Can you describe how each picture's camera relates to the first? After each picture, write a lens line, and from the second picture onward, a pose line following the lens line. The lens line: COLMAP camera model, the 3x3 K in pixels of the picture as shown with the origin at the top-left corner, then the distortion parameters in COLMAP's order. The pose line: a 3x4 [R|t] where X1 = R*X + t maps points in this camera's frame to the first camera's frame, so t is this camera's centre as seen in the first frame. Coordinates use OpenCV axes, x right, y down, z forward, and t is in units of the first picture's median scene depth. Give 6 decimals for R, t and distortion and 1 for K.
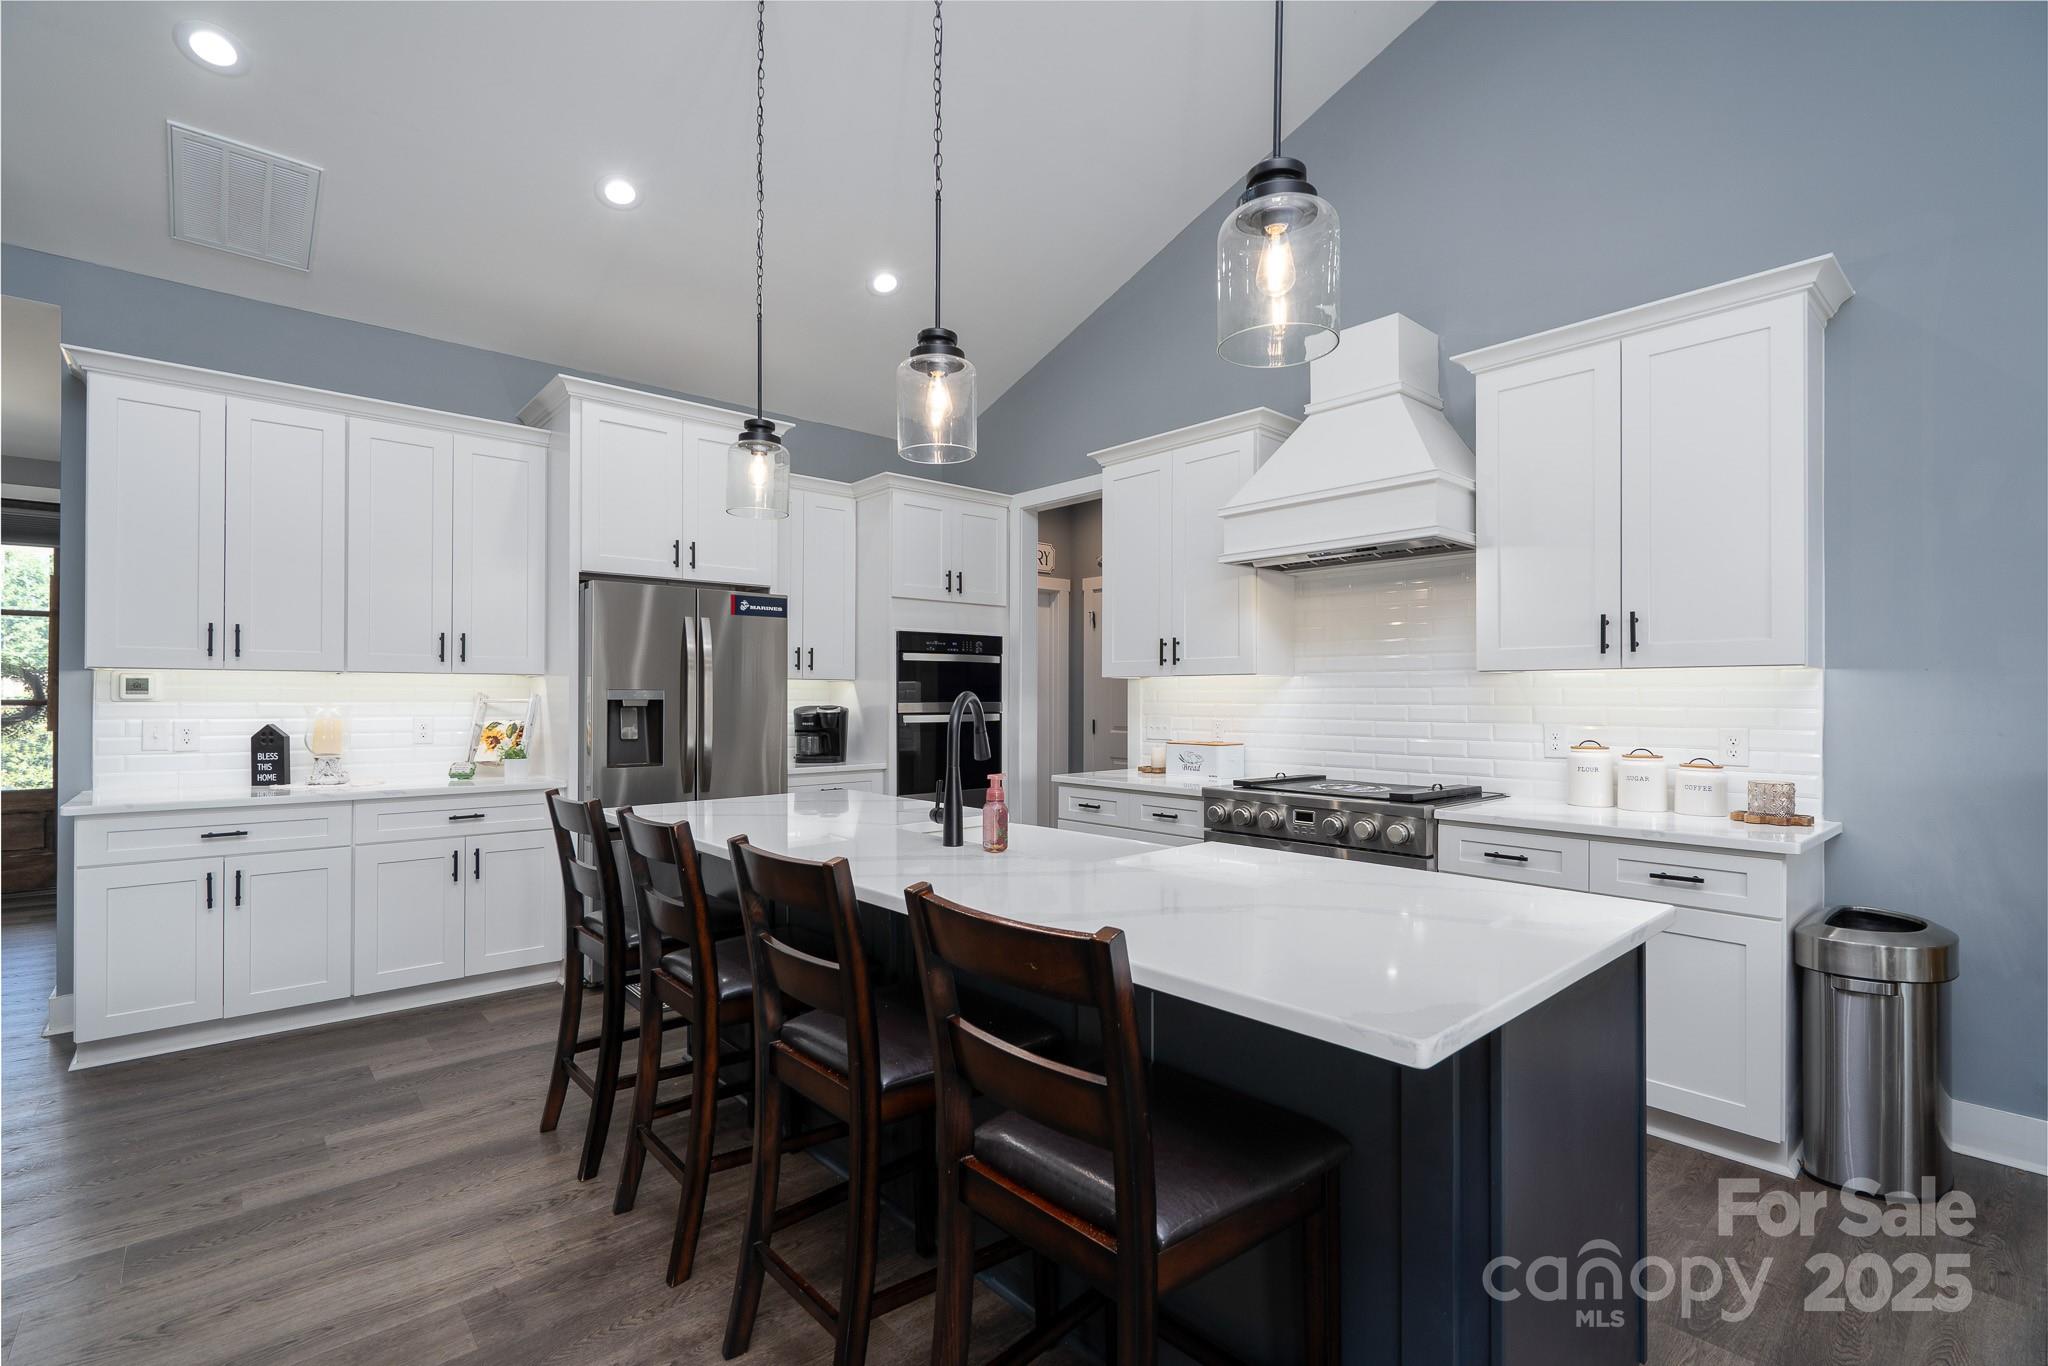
lens RADIAL K [[939.3, 0, 1021.9], [0, 939.3, 686.3], [0, 0, 1]] dist [-0.003753, 0.000358]
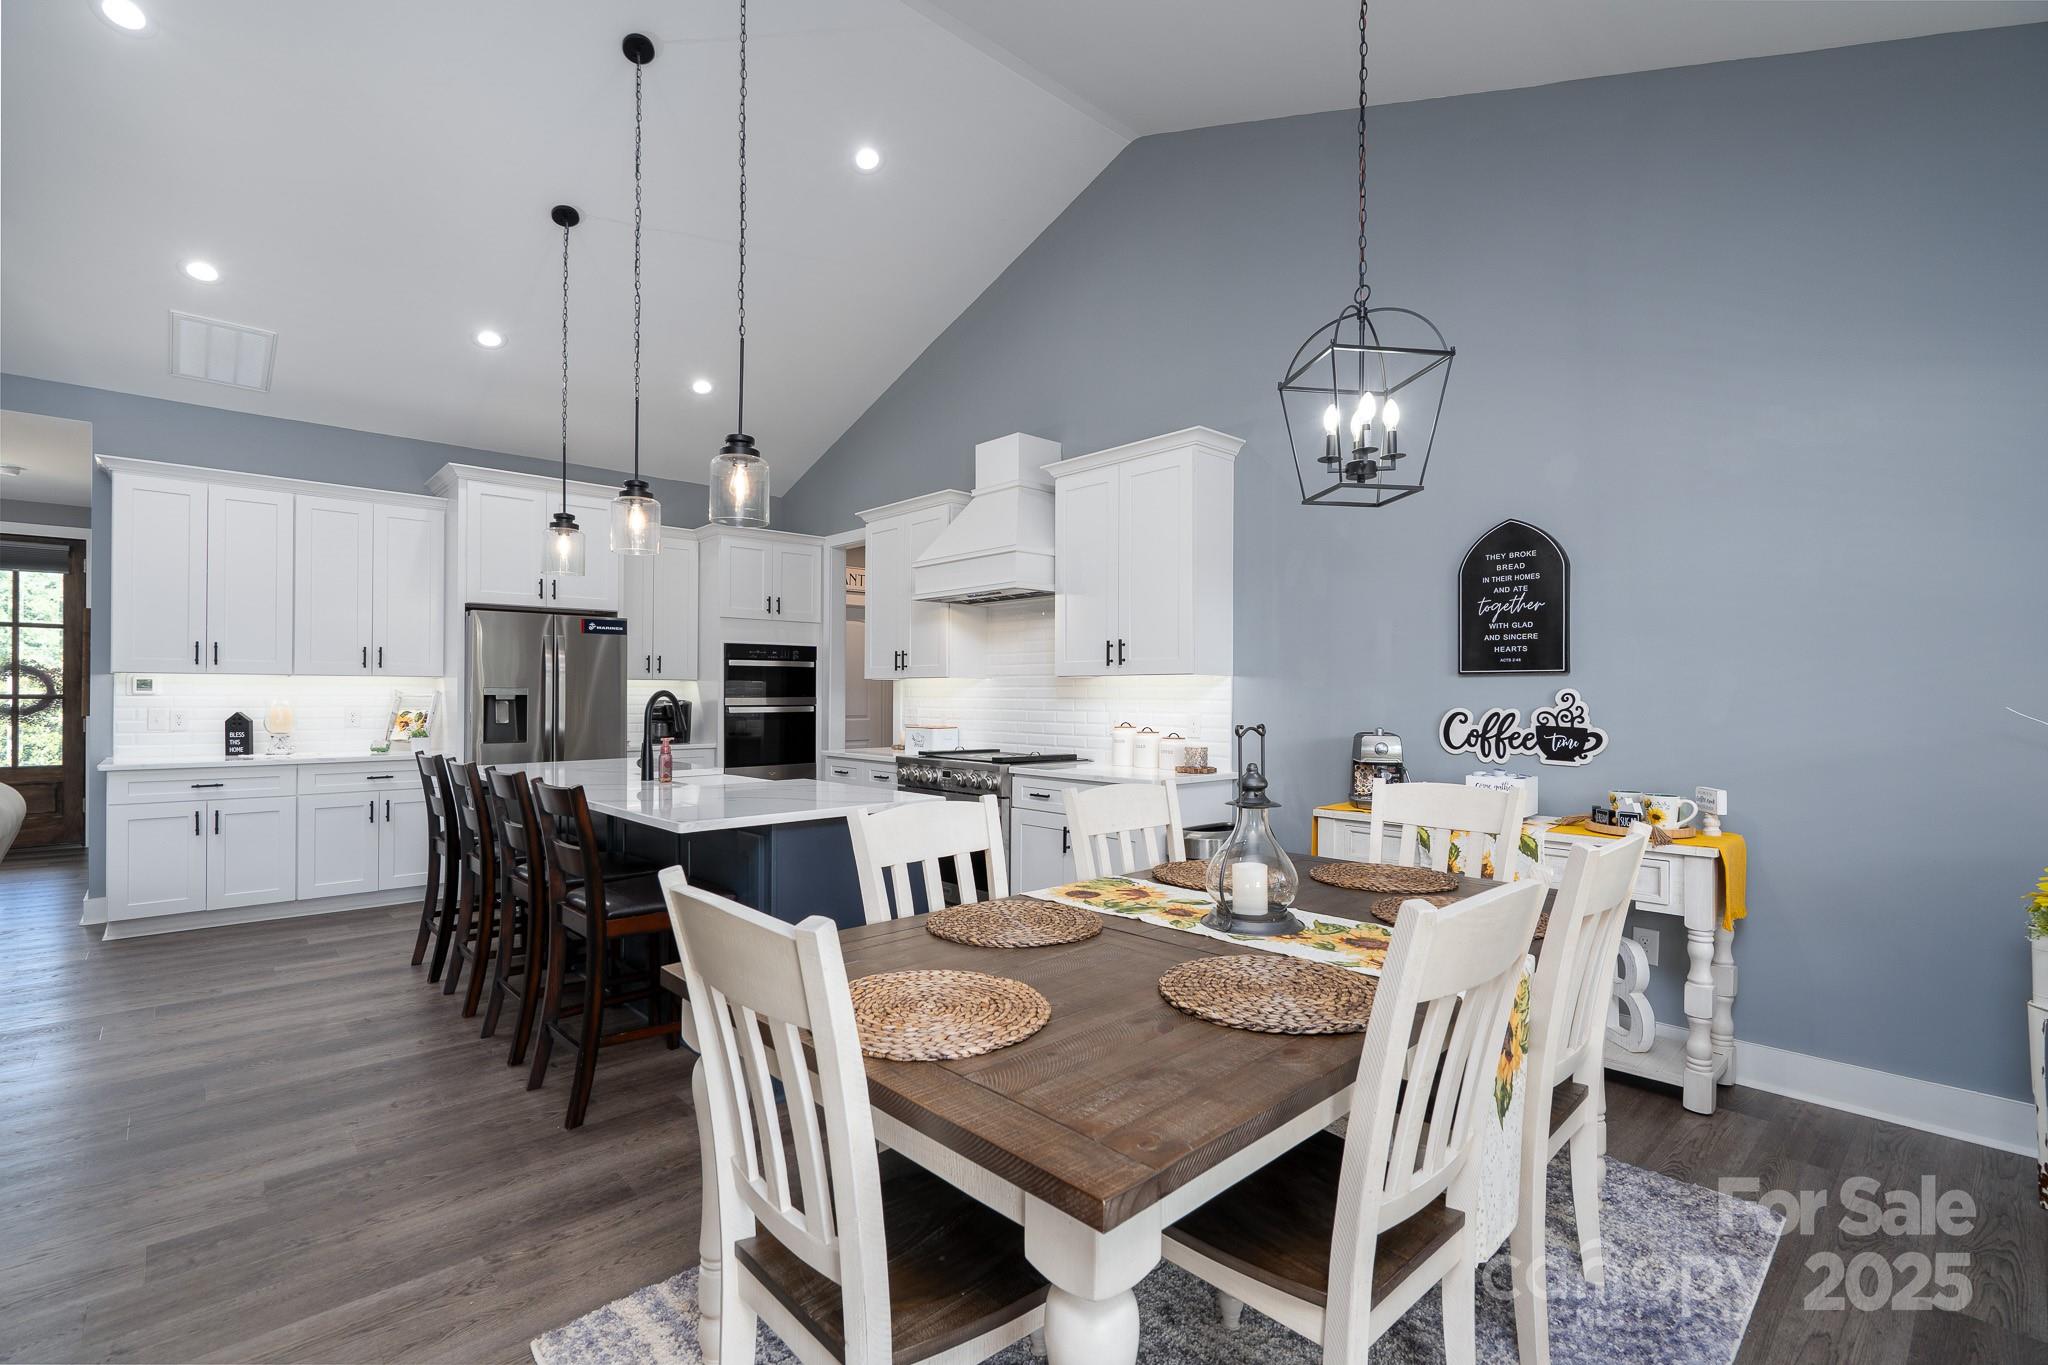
lens RADIAL K [[939.3, 0, 1021.9], [0, 939.3, 685.8], [0, 0, 1]] dist [-0.003753, 0.000358]
pose [[0.999787, 0.002213, 0.020525, 0.328810], [-0.002250, 0.999996, 0.001736, -0.003278], [-0.020521, -0.001782, 0.999788, -0.411371]]
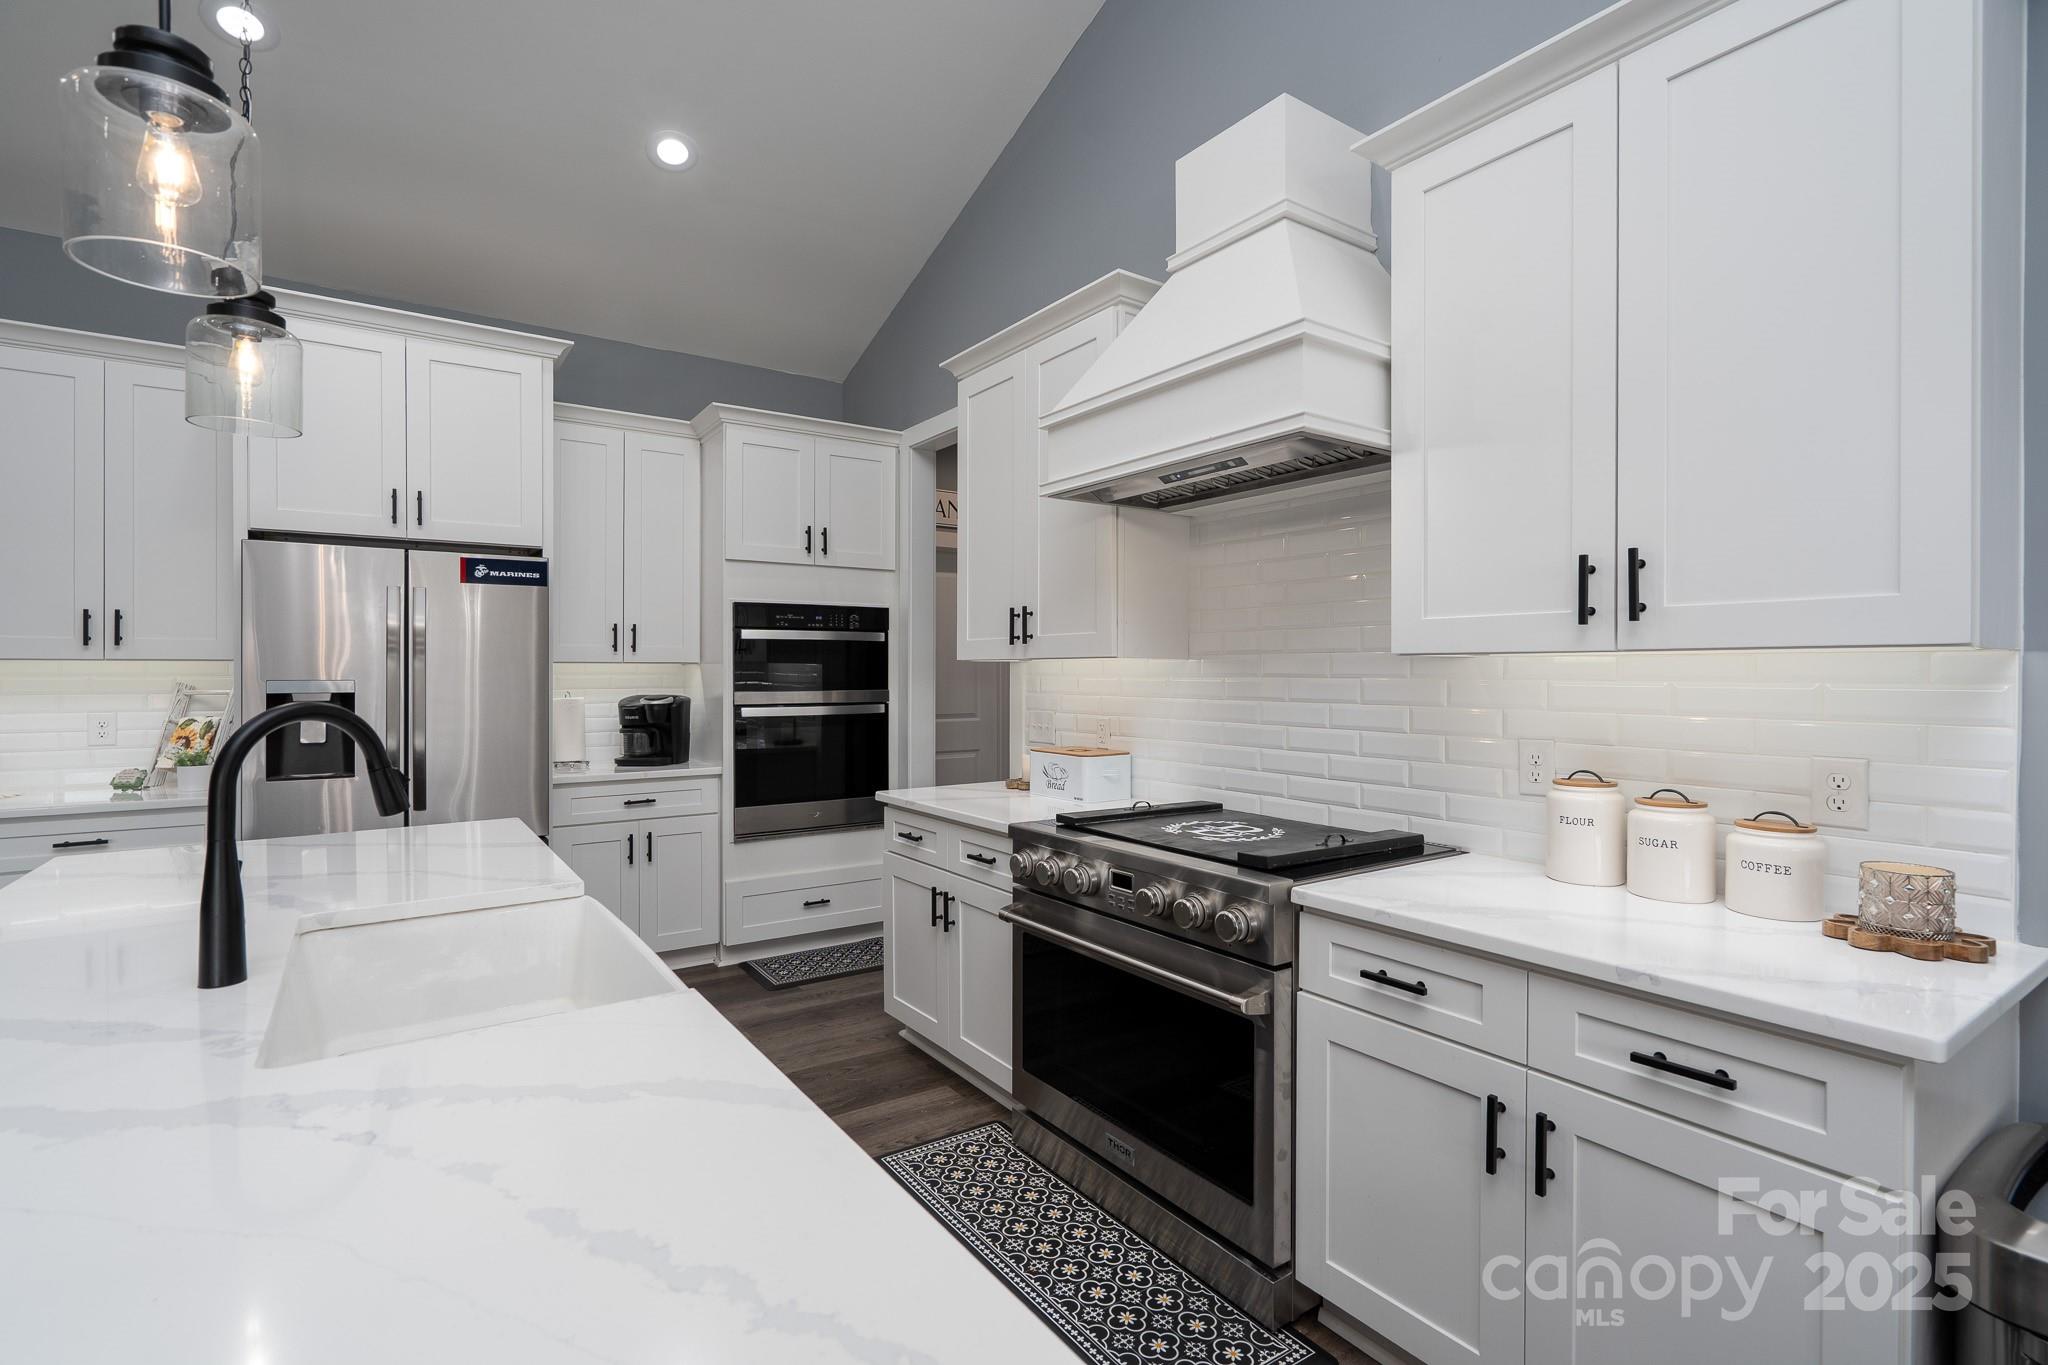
lens RADIAL K [[939.3, 0, 1021.9], [0, 939.3, 685.8], [0, 0, 1]] dist [-0.003753, 0.000358]
pose [[0.993422, 0.000088, -0.114515, 0.259038], [0.002913, 0.999657, 0.026033, -0.010237], [0.114478, -0.026196, 0.993080, 0.299954]]
